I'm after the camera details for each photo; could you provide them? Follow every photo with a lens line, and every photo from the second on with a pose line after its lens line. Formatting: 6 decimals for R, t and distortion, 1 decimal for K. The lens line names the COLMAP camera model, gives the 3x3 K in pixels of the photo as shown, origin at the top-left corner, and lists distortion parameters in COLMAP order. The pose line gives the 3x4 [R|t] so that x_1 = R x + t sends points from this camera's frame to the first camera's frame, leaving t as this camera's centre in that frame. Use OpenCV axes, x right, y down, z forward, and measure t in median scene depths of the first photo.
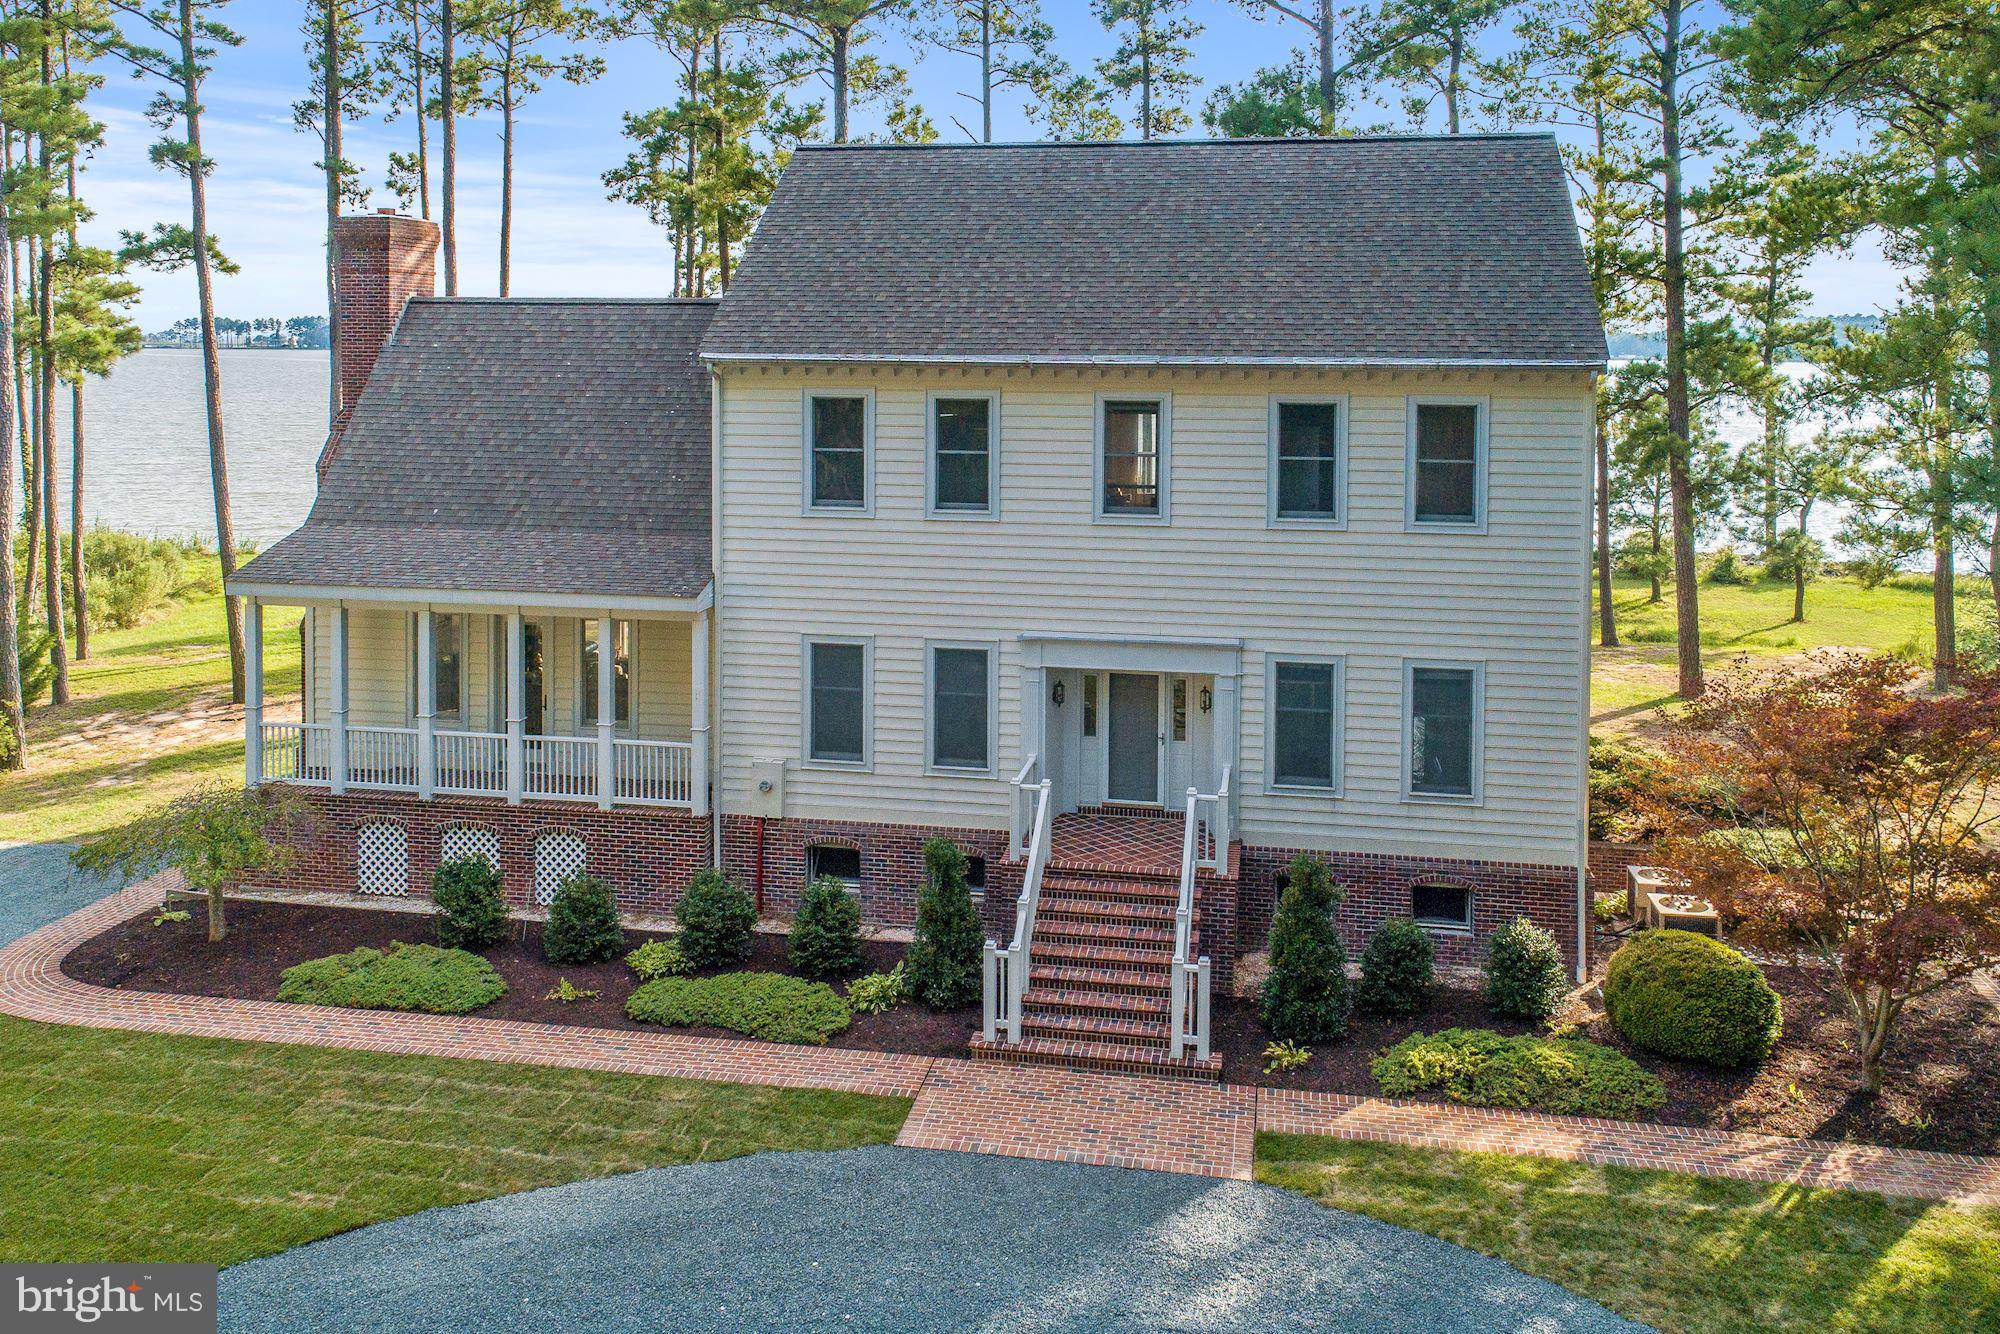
lens RADIAL K [[1377.2, 0, 1000.0], [0, 1377.2, 667.0], [0, 0, 1]] dist [-0.073802, 0.000810]
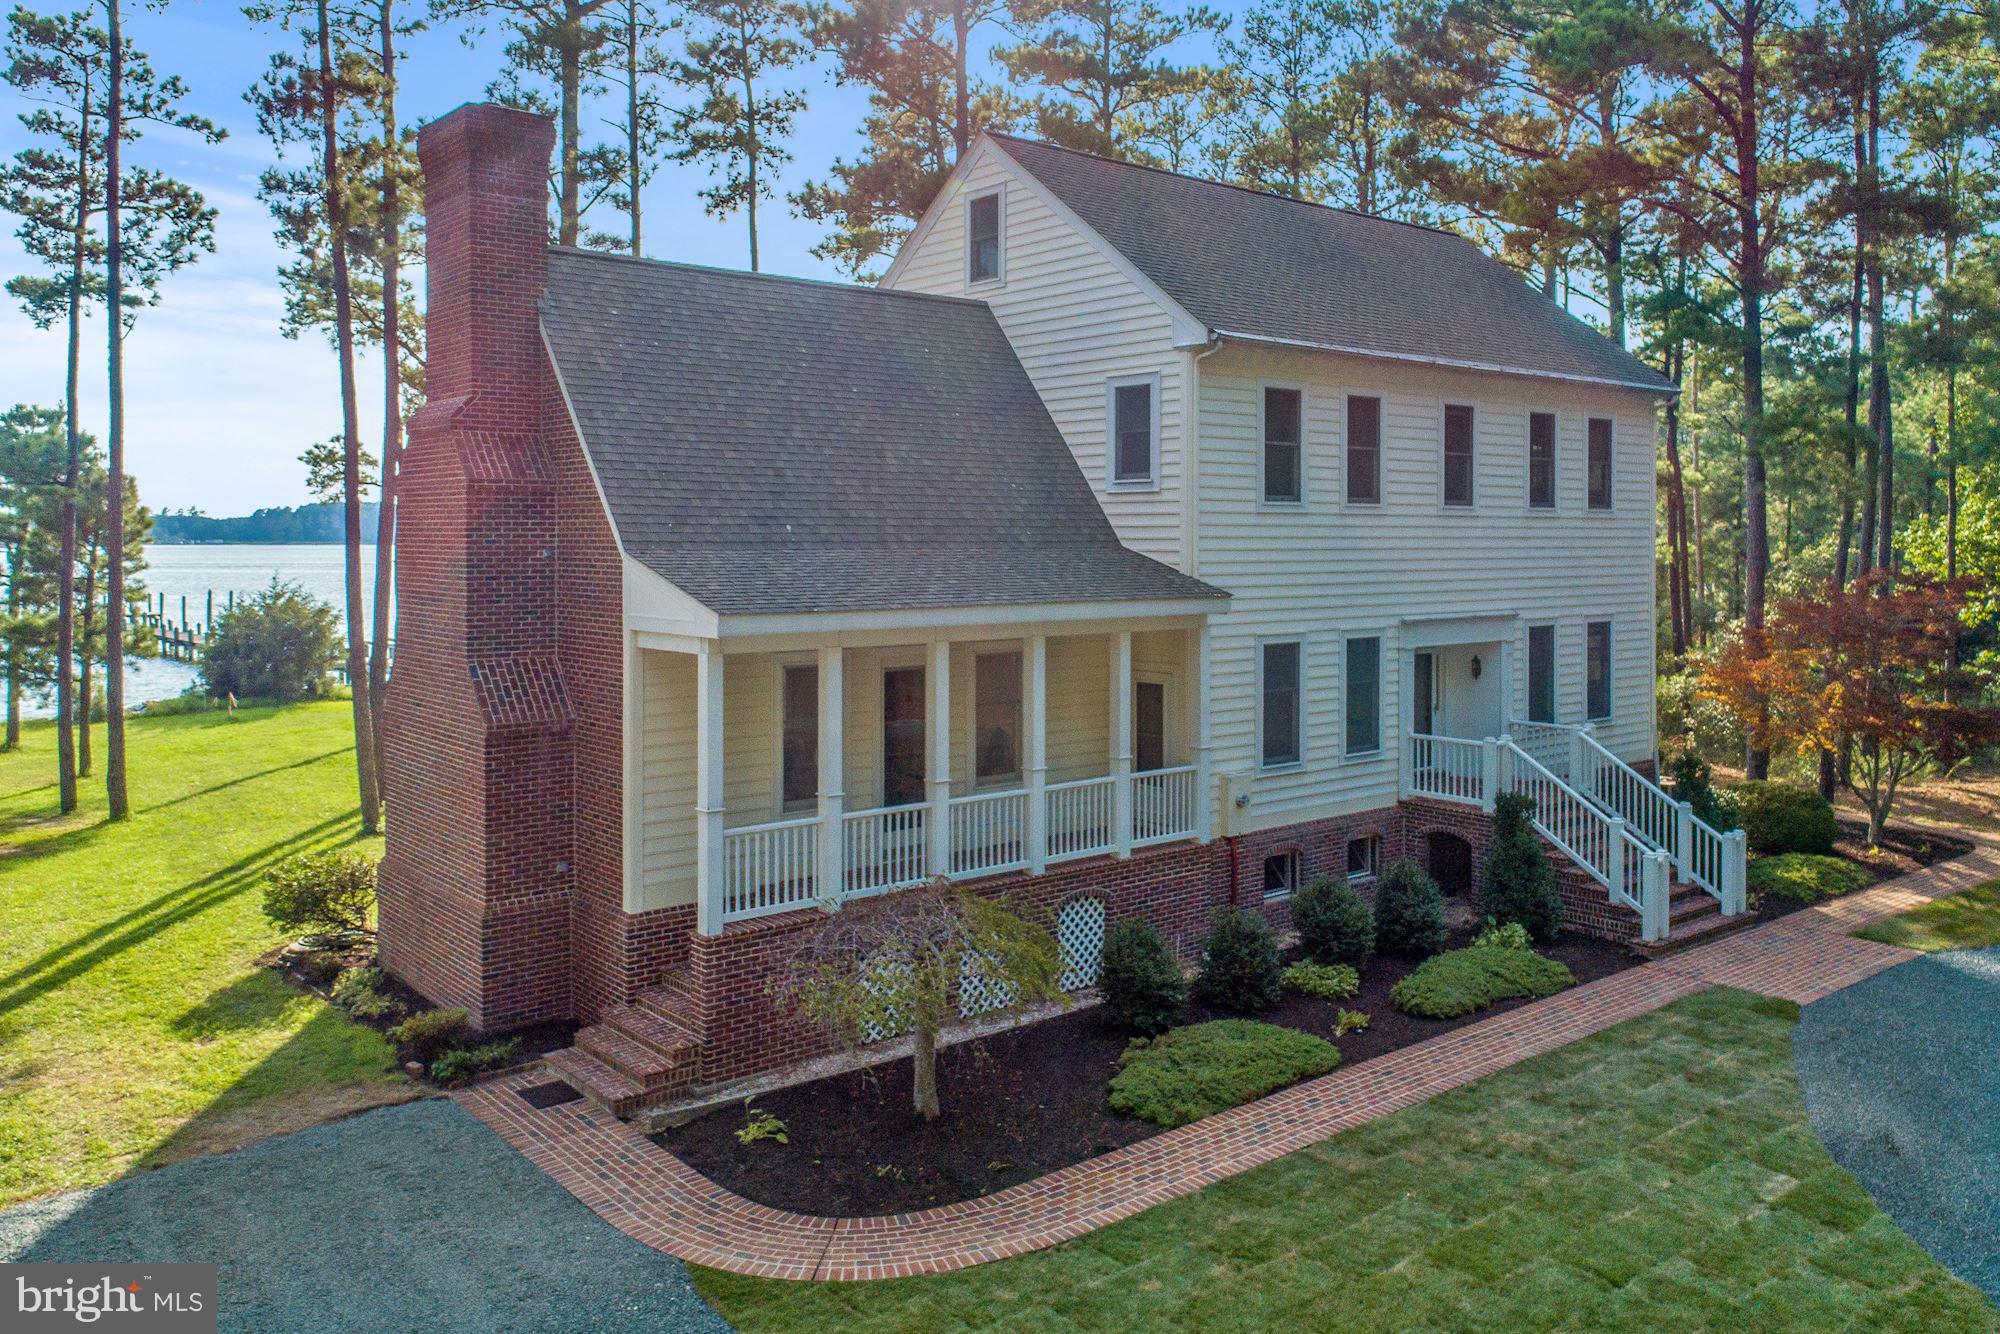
lens RADIAL K [[1632.9, 0, 1000.0], [0, 1632.9, 667.0], [0, 0, 1]] dist [-0.002205, -0.000772]
pose [[0.683658, -0.078718, 0.725545, -1.112017], [0.132200, 0.991077, -0.017040, -0.006878], [-0.717730, 0.107566, 0.687964, 0.356063]]
